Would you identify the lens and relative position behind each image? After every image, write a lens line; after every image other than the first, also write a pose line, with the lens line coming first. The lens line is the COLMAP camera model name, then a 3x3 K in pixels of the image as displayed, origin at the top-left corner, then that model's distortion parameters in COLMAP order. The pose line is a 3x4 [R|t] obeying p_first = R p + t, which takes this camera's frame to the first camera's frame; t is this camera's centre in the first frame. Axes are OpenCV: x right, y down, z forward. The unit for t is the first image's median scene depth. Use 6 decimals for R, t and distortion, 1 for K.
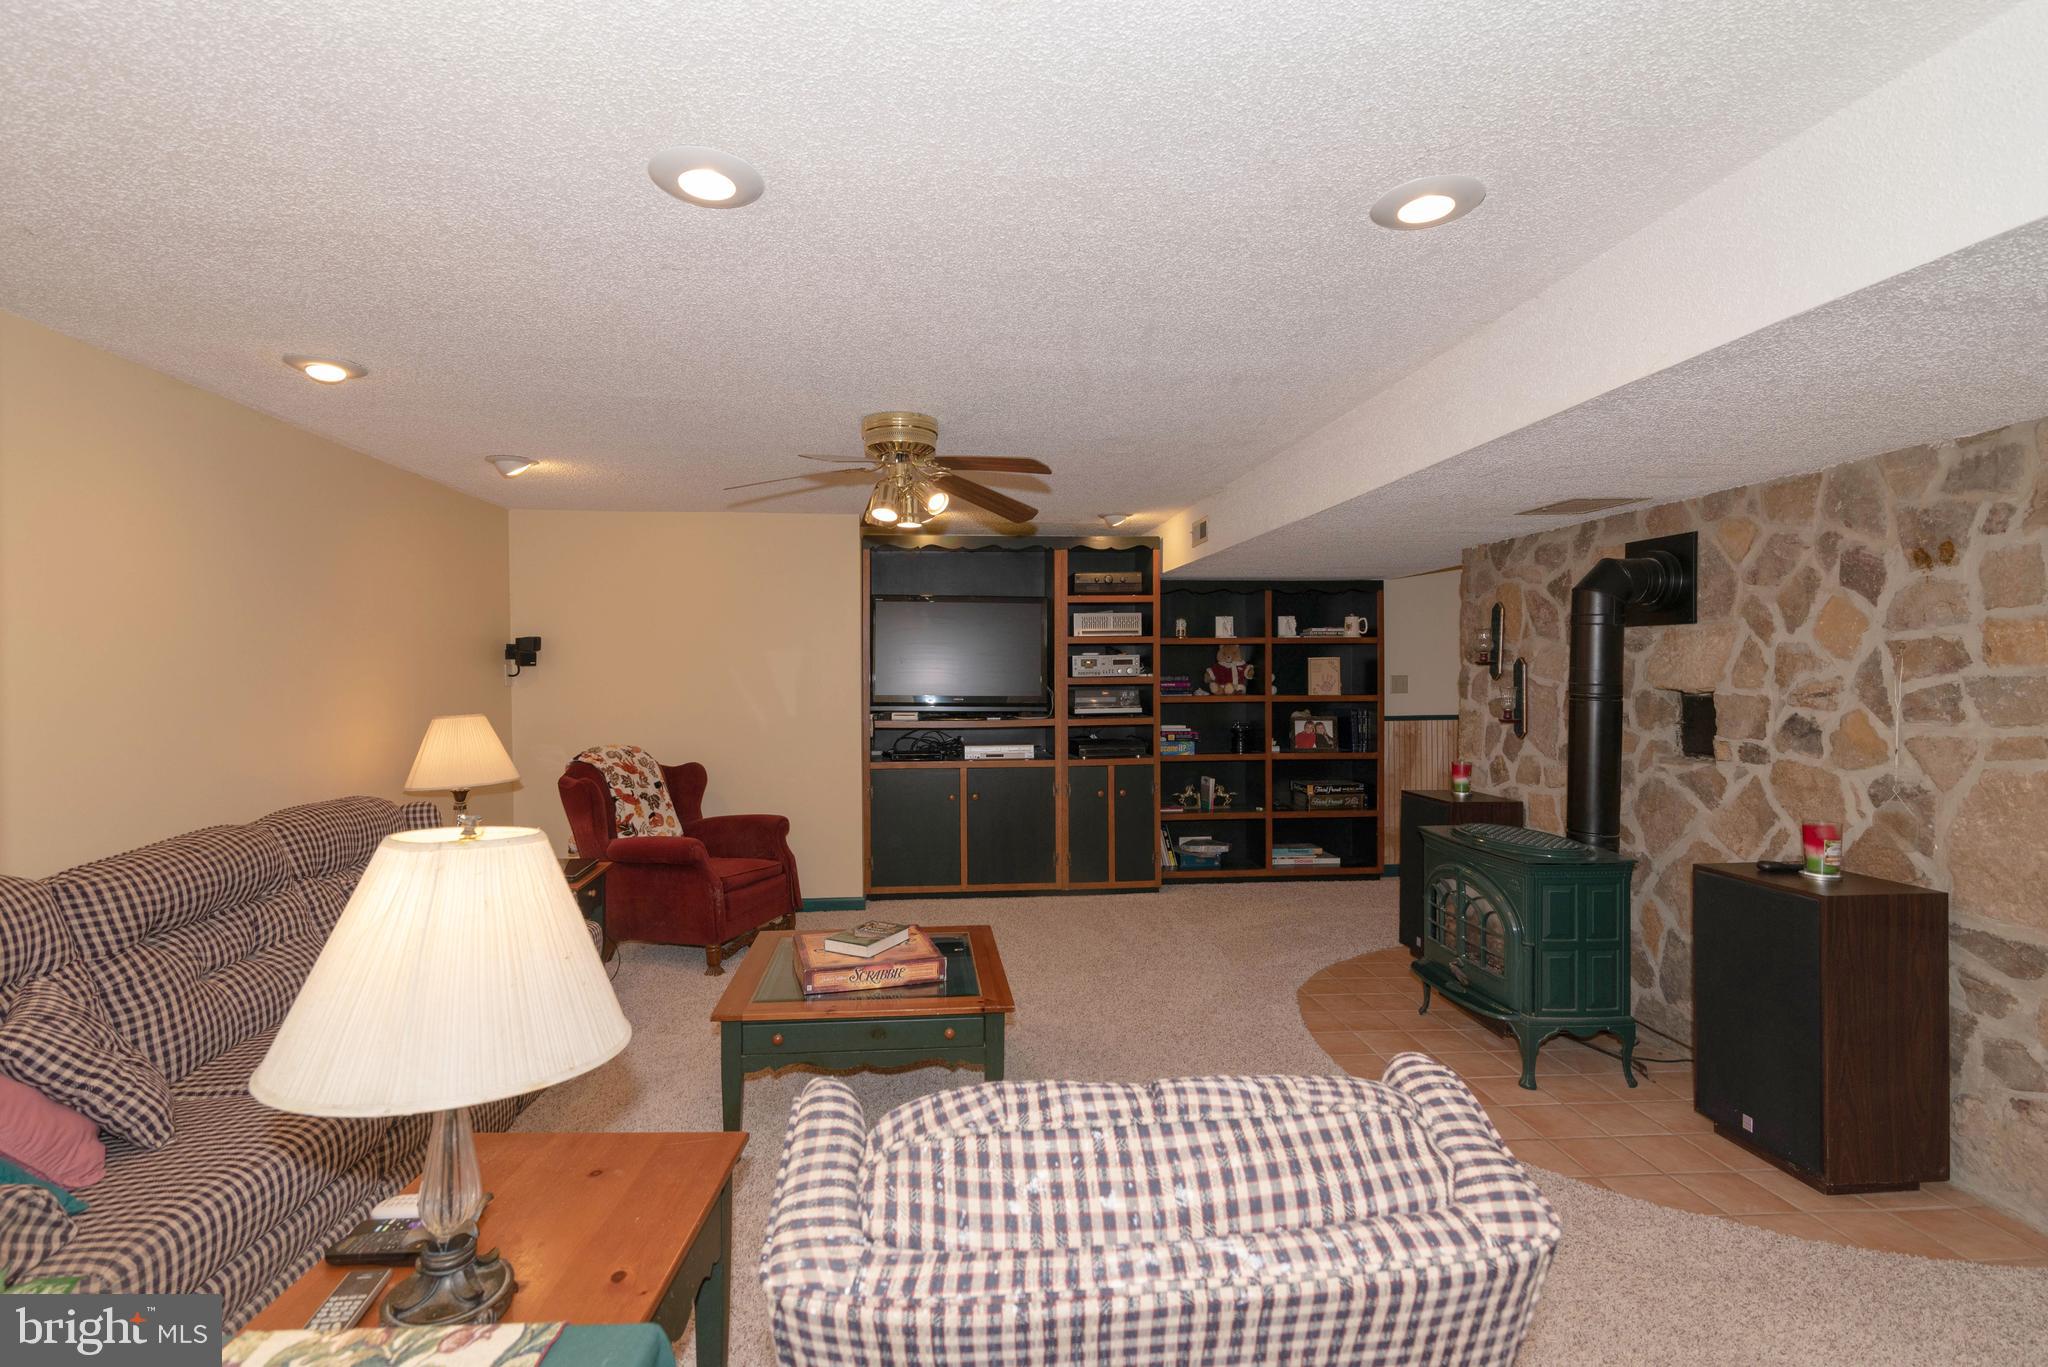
lens RADIAL K [[948.4, 0, 1024.0], [0, 948.4, 683.5], [0, 0, 1]] dist [-0.000257, -0.000067]
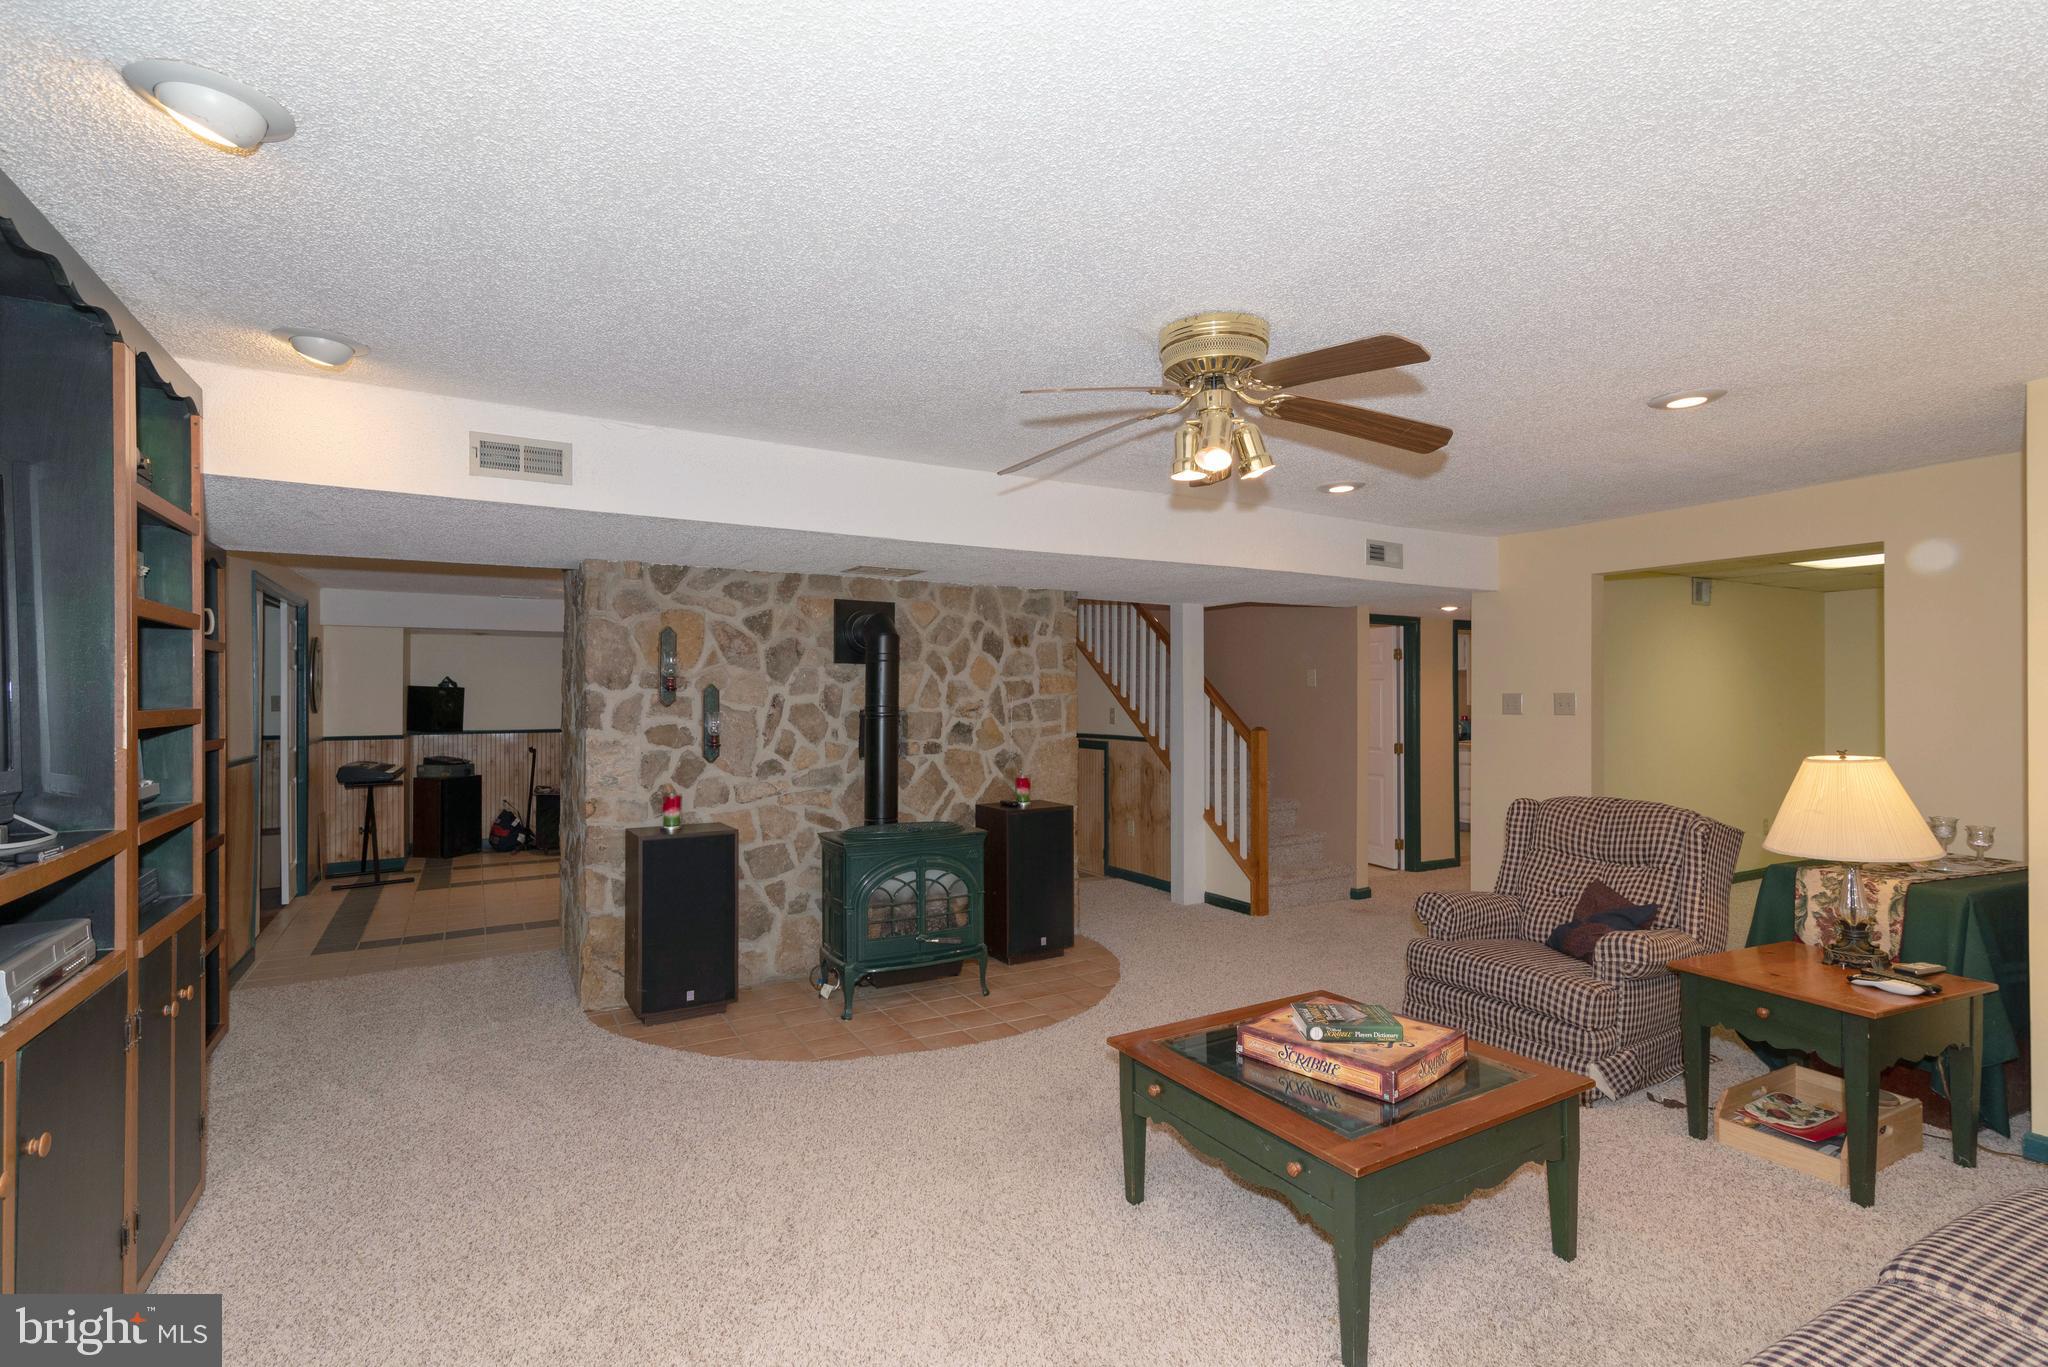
lens RADIAL K [[948.4, 0, 1024.0], [0, 948.4, 683.5], [0, 0, 1]] dist [-0.000257, -0.000067]
pose [[-0.416316, 0.001210, 0.909219, -0.817057], [0.007300, 0.999971, 0.002012, -0.040404], [-0.909190, 0.007475, -0.416313, 1.621398]]
